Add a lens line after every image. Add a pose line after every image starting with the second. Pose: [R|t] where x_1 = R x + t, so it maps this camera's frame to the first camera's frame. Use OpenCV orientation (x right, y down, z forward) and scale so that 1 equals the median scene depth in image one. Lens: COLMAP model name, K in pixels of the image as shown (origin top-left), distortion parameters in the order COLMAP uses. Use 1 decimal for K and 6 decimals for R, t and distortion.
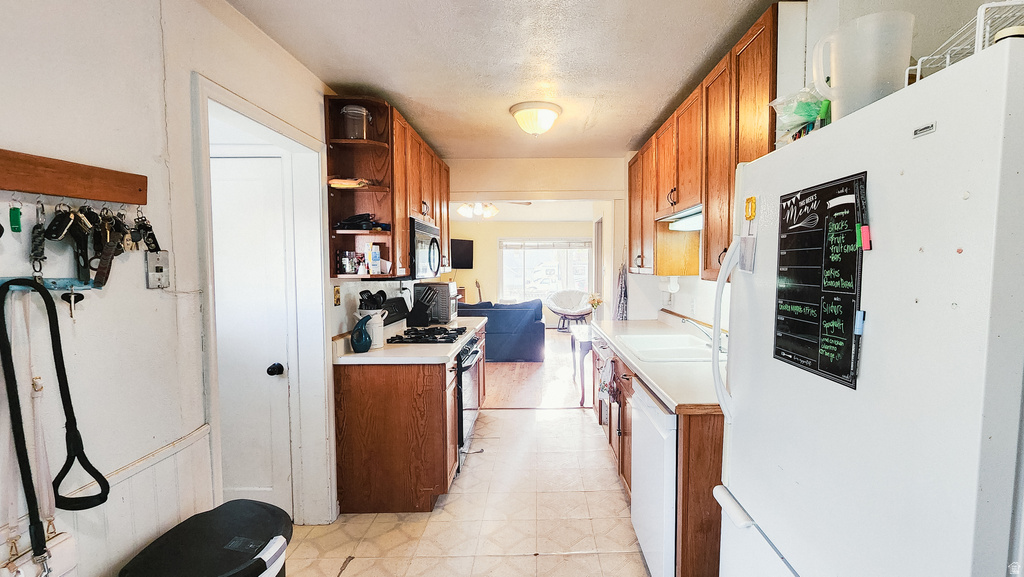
lens RADIAL K [[422.2, 0, 509.6], [0, 422.2, 287.8], [0, 0, 1]] dist [-0.002727, 0.000781]
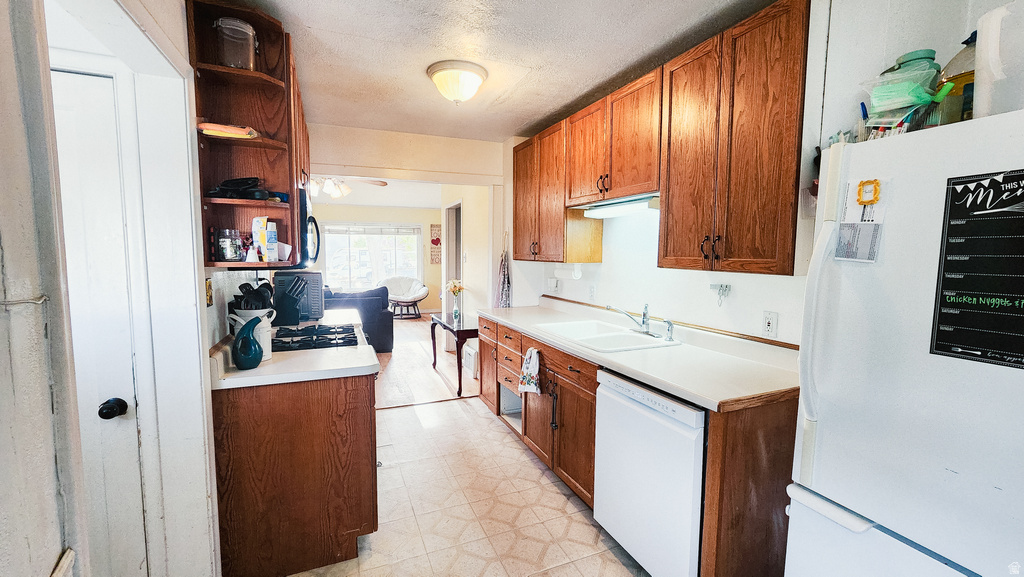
lens RADIAL K [[422.2, 0, 512.7], [0, 422.2, 290.0], [0, 0, 1]] dist [-0.002727, 0.000781]
pose [[0.931224, -0.024089, 0.363650, -0.195429], [0.010745, 0.999194, 0.038672, -0.006878], [-0.364289, -0.032104, 0.930733, 0.163161]]
